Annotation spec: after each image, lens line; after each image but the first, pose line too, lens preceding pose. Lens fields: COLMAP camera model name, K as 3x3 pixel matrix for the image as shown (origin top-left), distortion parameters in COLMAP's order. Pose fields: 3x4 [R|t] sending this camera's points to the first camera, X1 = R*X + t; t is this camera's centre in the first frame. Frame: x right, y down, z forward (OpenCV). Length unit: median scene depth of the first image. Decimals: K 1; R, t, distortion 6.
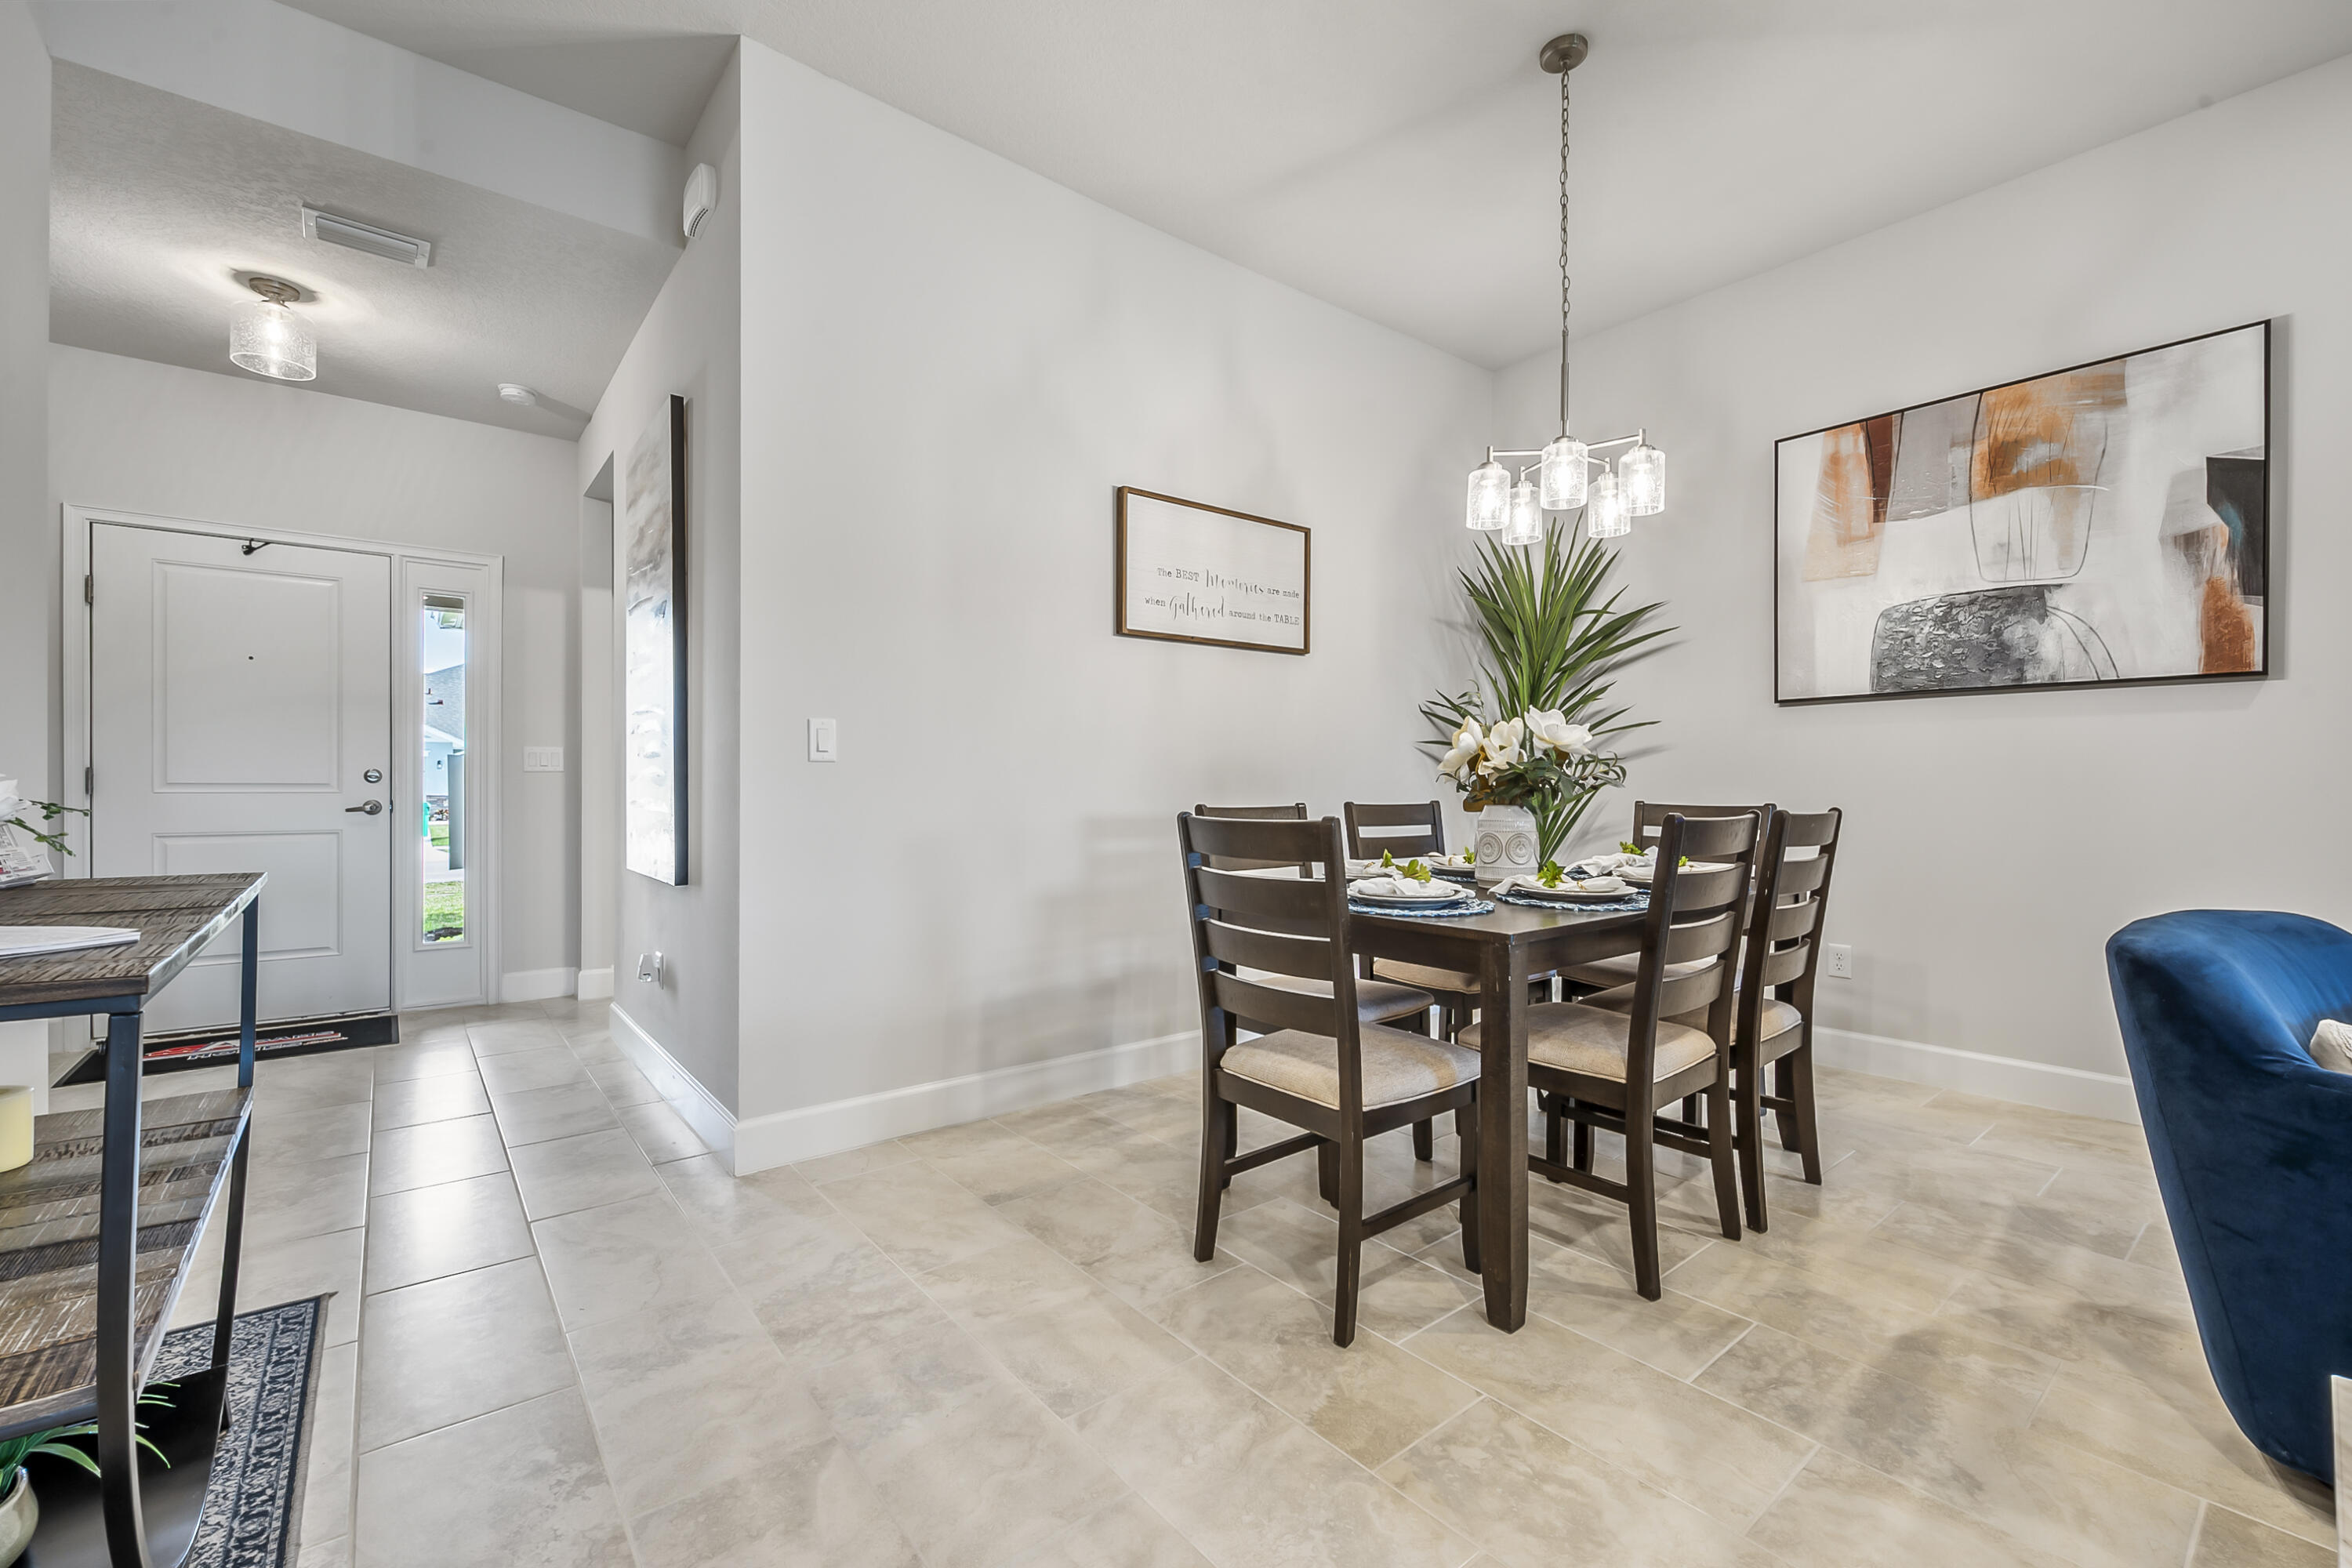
lens RADIAL K [[984.6, 0, 1176.0], [0, 984.6, 784.0], [0, 0, 1]] dist [0.000432, 0.000055]
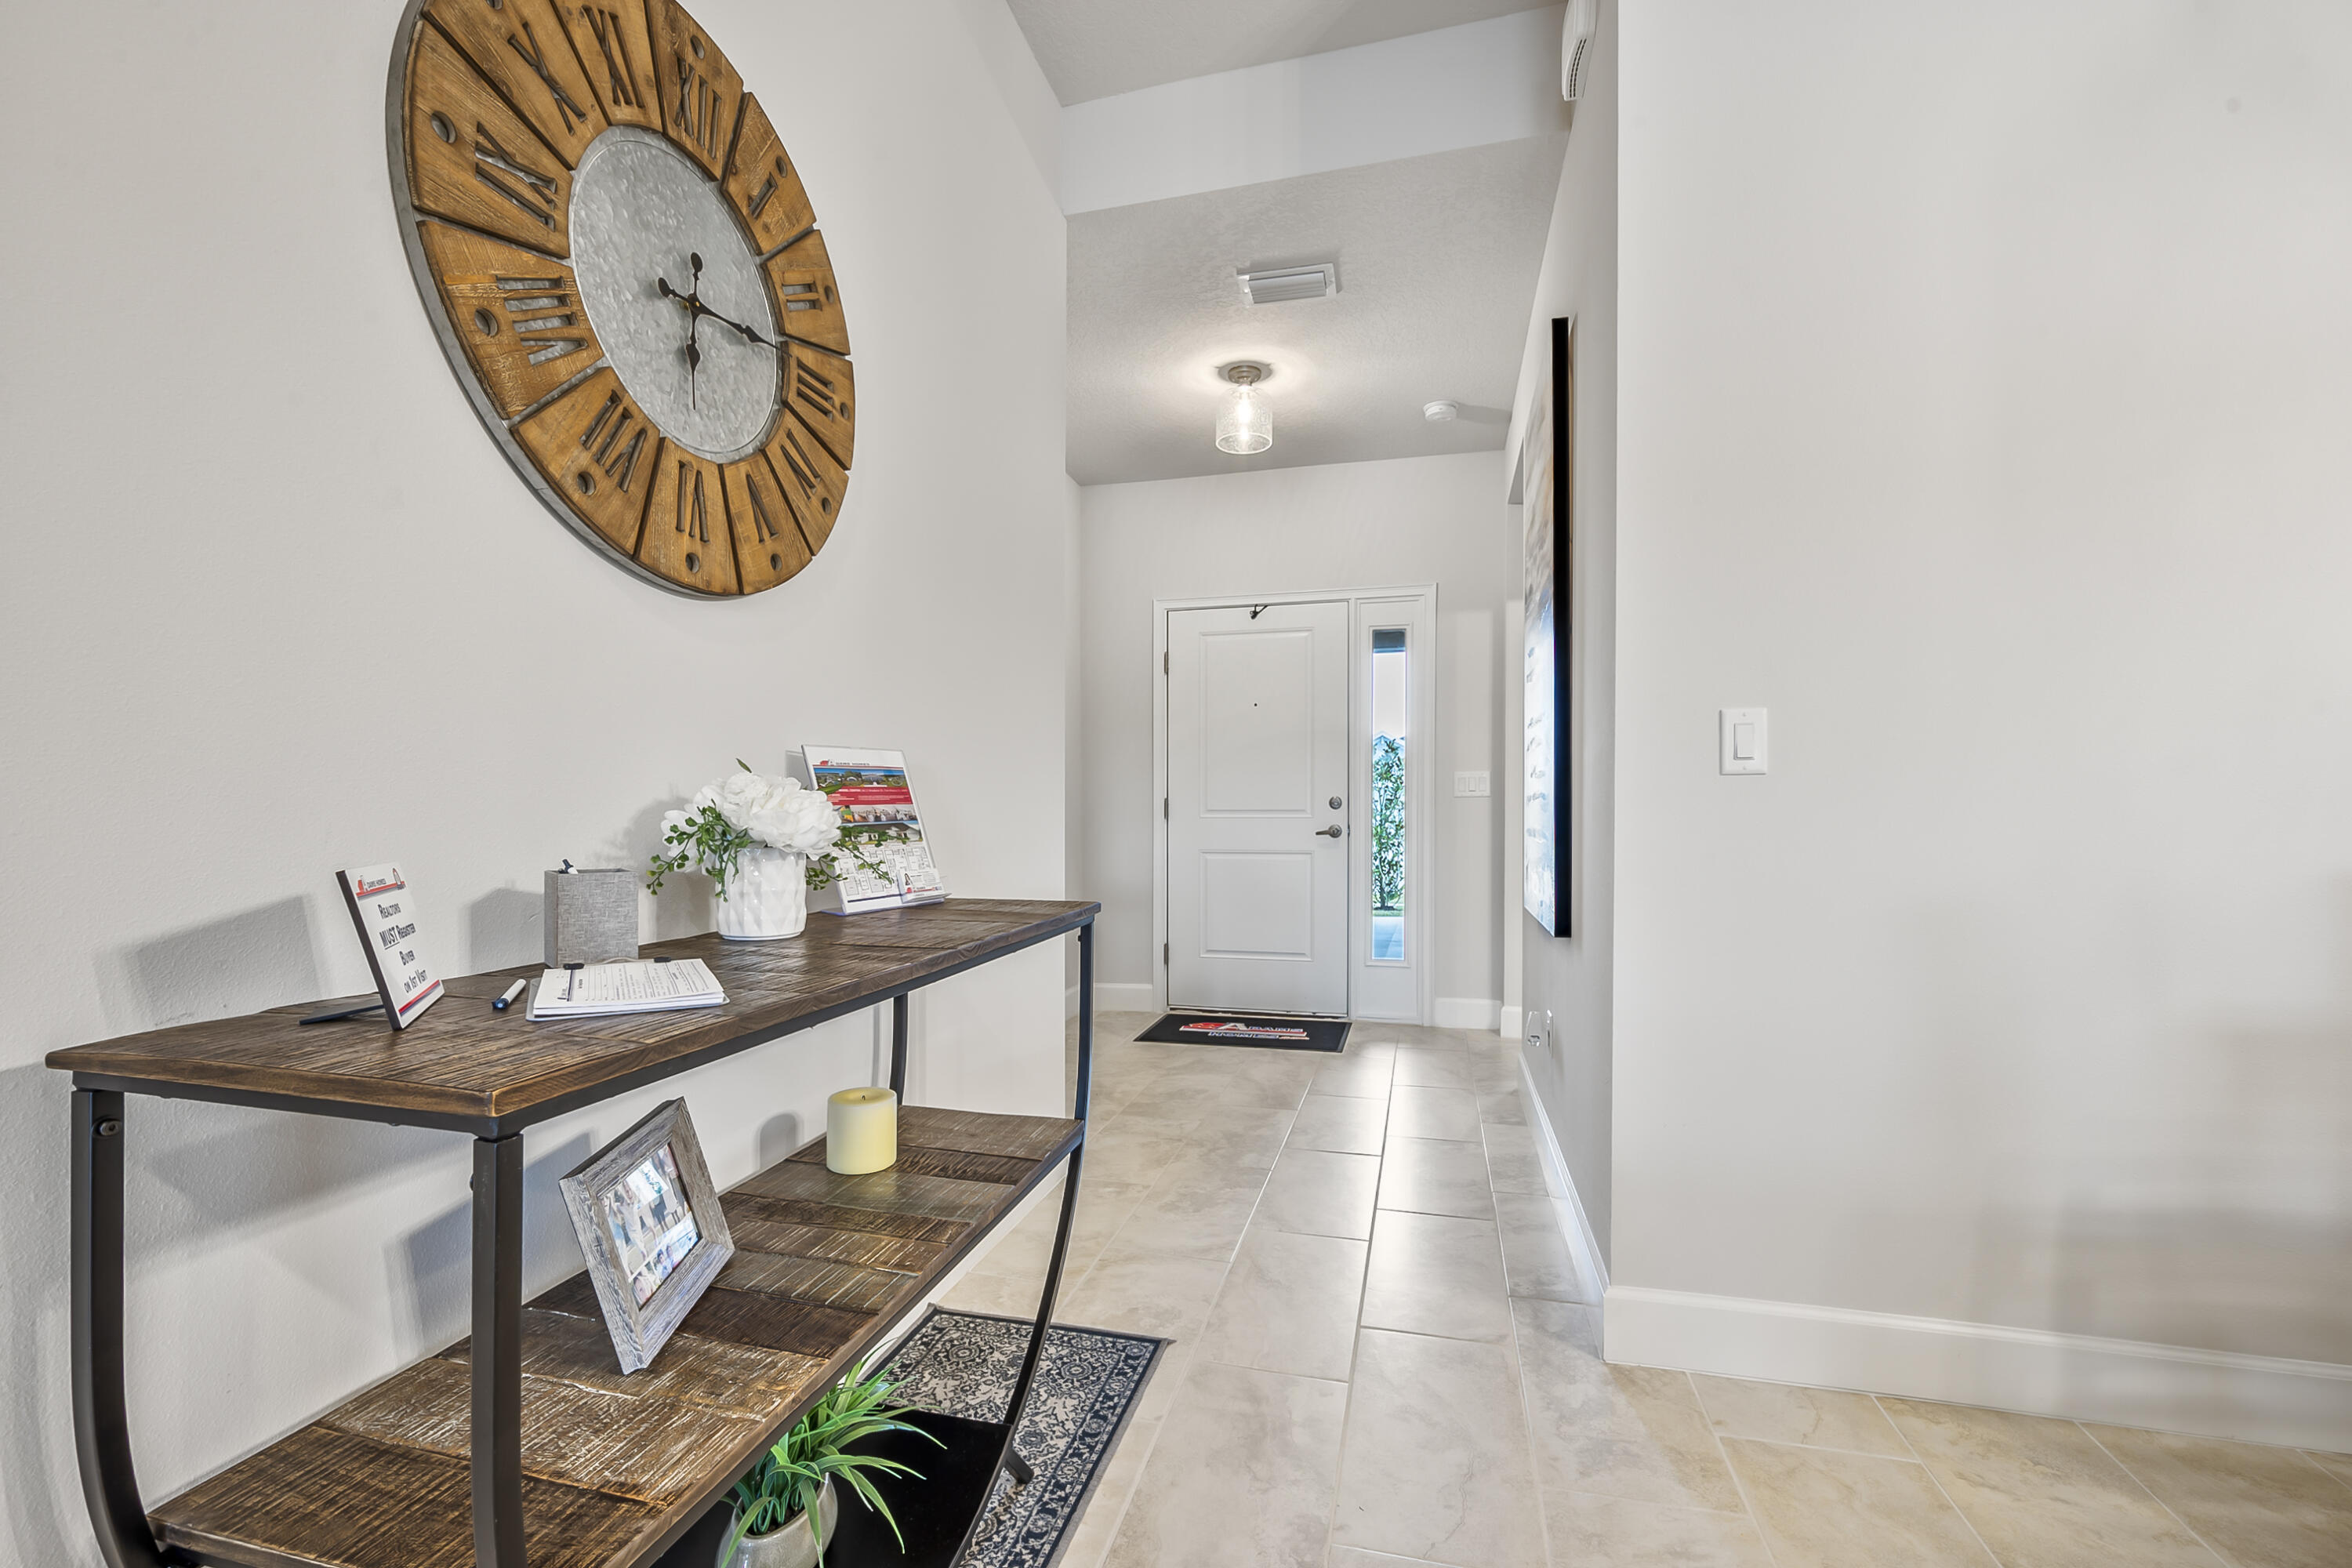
lens RADIAL K [[991.0, 0, 1174.8], [0, 991.0, 823.5], [0, 0, 1]] dist [0.002000, -0.000079]
pose [[0.602944, 0.007595, -0.797748, -0.052824], [0.004346, 0.999909, 0.012804, -0.000045], [0.797772, -0.011187, 0.602855, 0.259891]]
